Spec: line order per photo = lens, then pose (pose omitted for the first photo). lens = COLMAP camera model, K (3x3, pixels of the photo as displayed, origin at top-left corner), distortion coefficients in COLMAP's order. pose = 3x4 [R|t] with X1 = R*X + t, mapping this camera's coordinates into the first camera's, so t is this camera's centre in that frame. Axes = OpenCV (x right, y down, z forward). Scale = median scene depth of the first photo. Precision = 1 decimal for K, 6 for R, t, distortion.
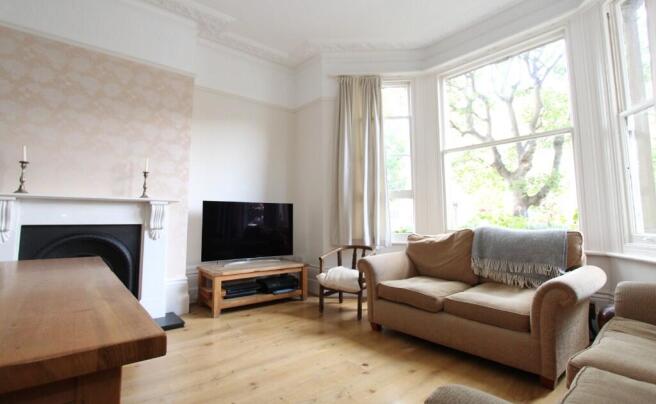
lens RADIAL K [[318.0, 0, 320.3], [0, 318.0, 188.8], [0, 0, 1]] dist [-0.010360, -0.000778]
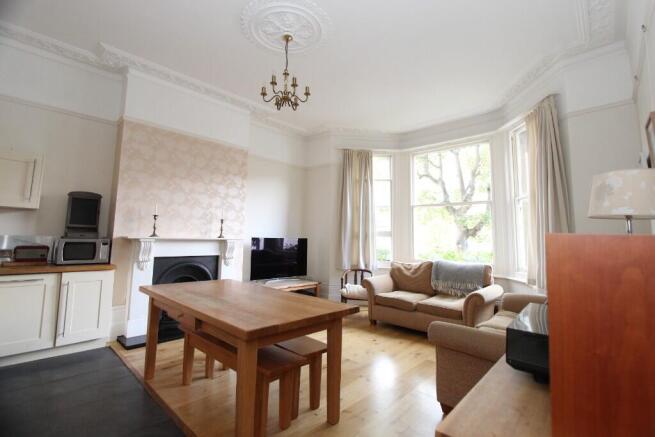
lens RADIAL K [[301.0, 0, 321.7], [0, 301.0, 207.1], [0, 0, 1]] dist [-0.000466, 0.000113]
pose [[0.991908, 0.033895, 0.122354, -0.263419], [-0.033183, 0.999418, -0.007853, -0.113604], [-0.122549, 0.003730, 0.992455, -0.436994]]
